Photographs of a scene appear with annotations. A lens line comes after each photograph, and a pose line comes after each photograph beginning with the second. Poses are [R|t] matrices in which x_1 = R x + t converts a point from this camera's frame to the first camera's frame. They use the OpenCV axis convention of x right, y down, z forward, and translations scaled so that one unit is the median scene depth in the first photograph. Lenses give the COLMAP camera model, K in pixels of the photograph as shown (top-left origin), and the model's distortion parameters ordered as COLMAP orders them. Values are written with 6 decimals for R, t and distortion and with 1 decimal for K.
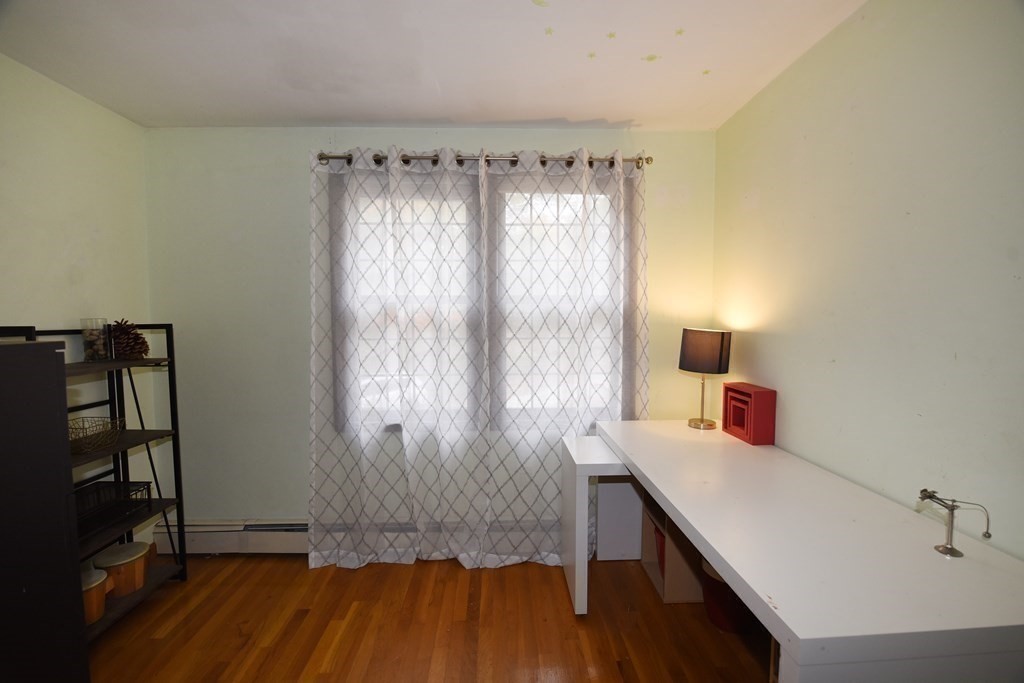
lens RADIAL K [[428.2, 0, 510.7], [0, 428.2, 337.6], [0, 0, 1]] dist [0.000843, -0.012017]
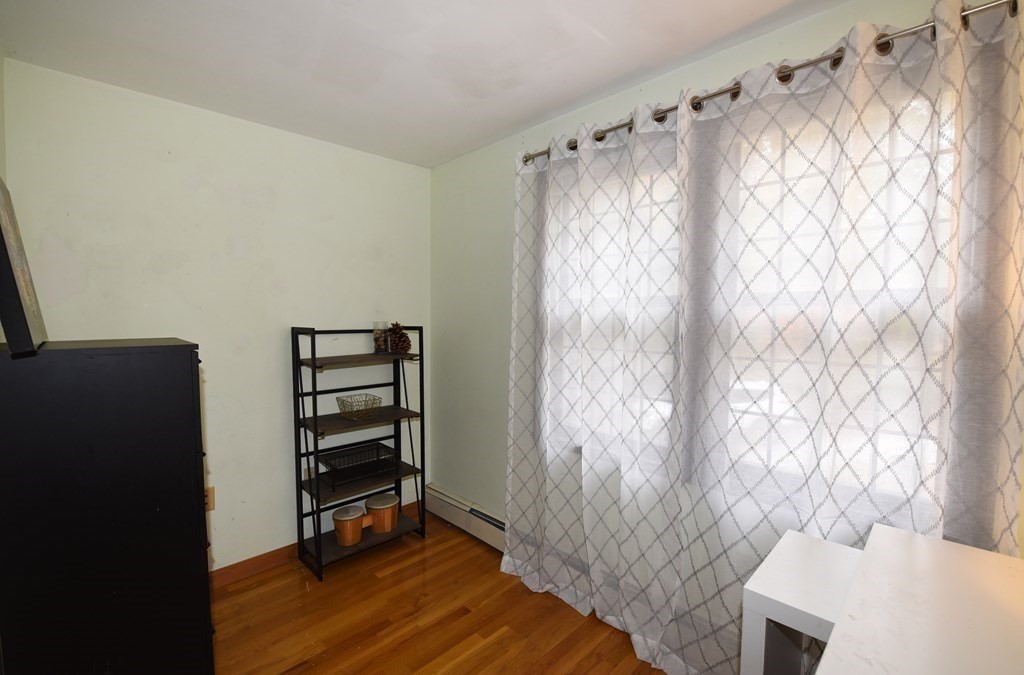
lens RADIAL K [[446.2, 0, 512.0], [0, 446.2, 337.5], [0, 0, 1]] dist [-0.001261, -0.006938]
pose [[0.684168, 0.041099, -0.728165, 0.288246], [-0.039478, 0.999034, 0.019294, -0.031778], [0.728255, 0.015546, 0.685130, 0.282400]]
